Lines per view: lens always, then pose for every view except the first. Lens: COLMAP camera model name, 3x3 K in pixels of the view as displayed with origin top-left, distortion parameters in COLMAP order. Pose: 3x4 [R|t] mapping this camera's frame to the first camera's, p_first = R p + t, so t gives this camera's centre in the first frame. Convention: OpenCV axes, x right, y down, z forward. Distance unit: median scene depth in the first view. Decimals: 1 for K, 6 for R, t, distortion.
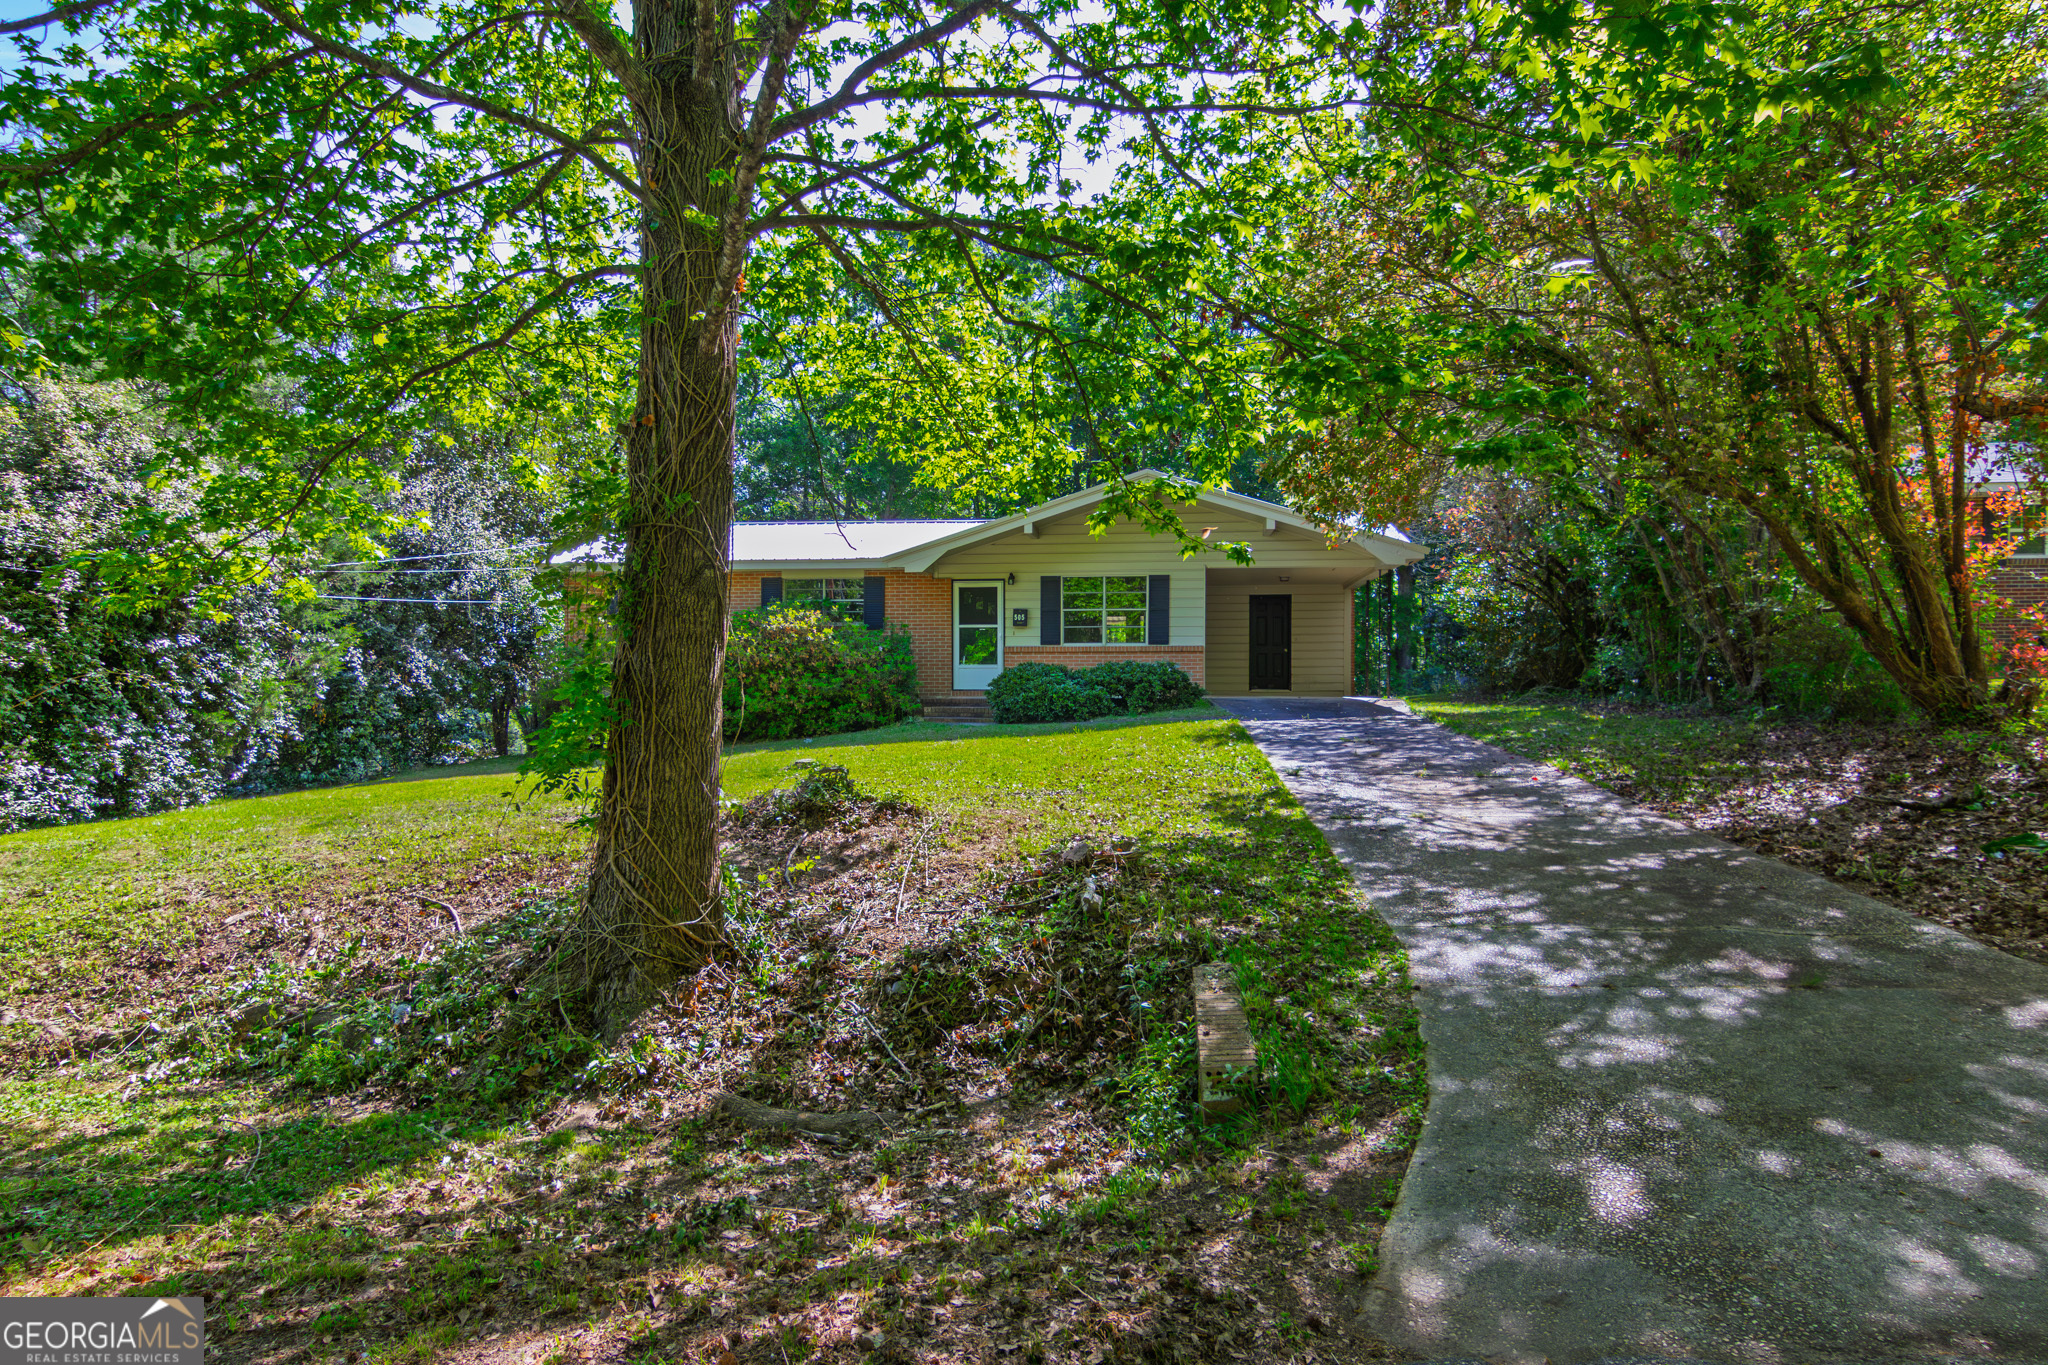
lens RADIAL K [[1034.5, 0, 1032.7], [0, 1034.5, 677.7], [0, 0, 1]] dist [-0.008720, 0.003710]
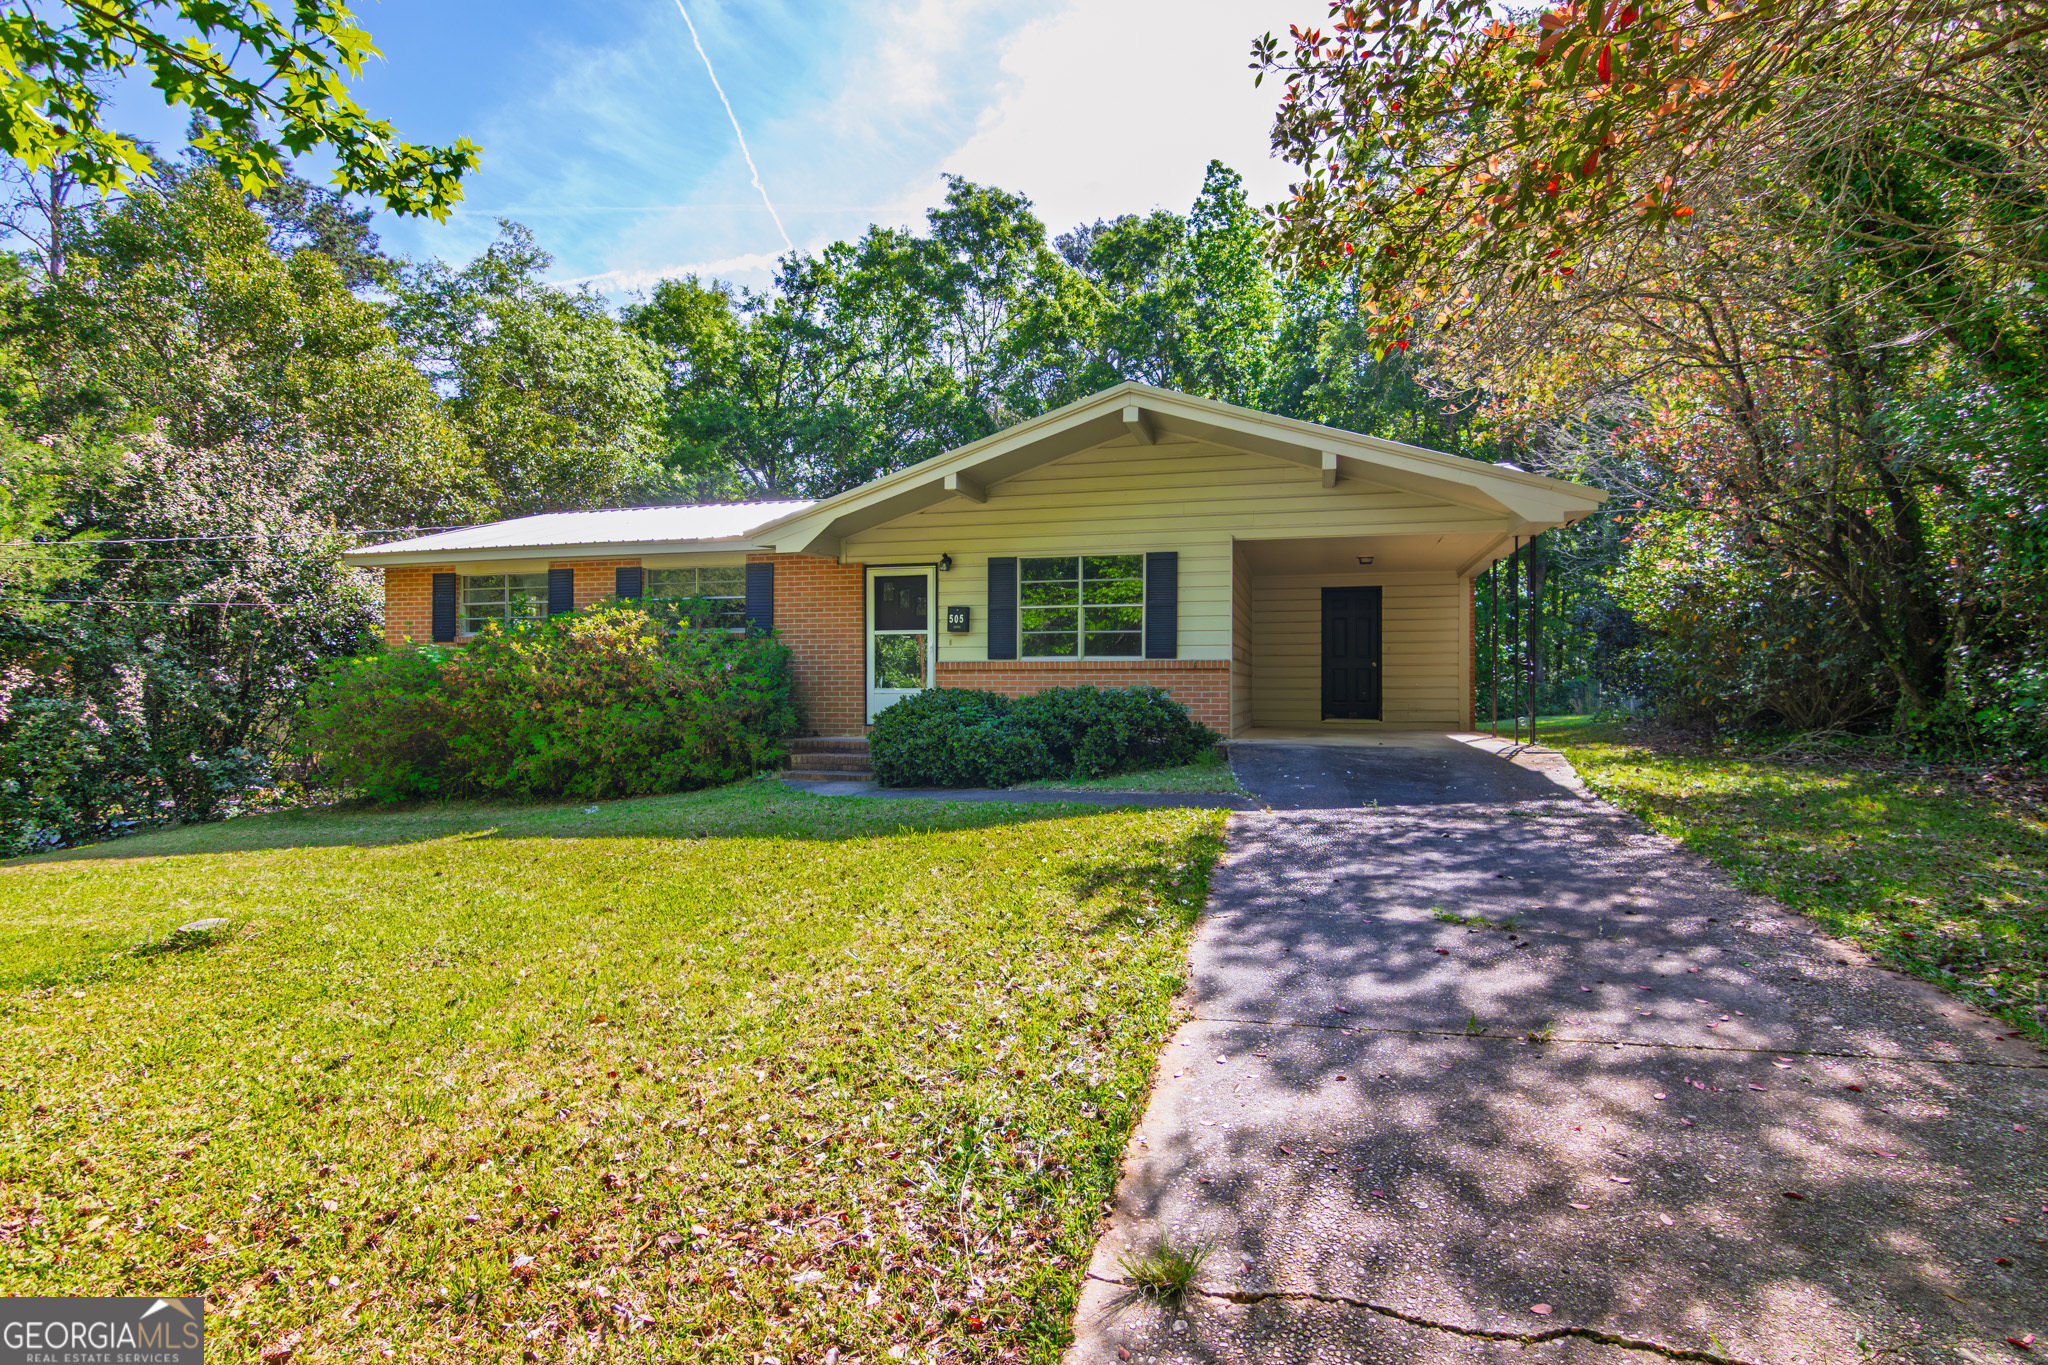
lens RADIAL K [[1034.5, 0, 1012.3], [0, 1034.5, 683.0], [0, 0, 1]] dist [-0.008720, 0.003710]
pose [[0.992823, -0.001041, -0.119590, 0.106263], [0.000509, 0.999990, -0.004480, -0.013455], [0.119593, 0.004387, 0.992813, 0.337992]]
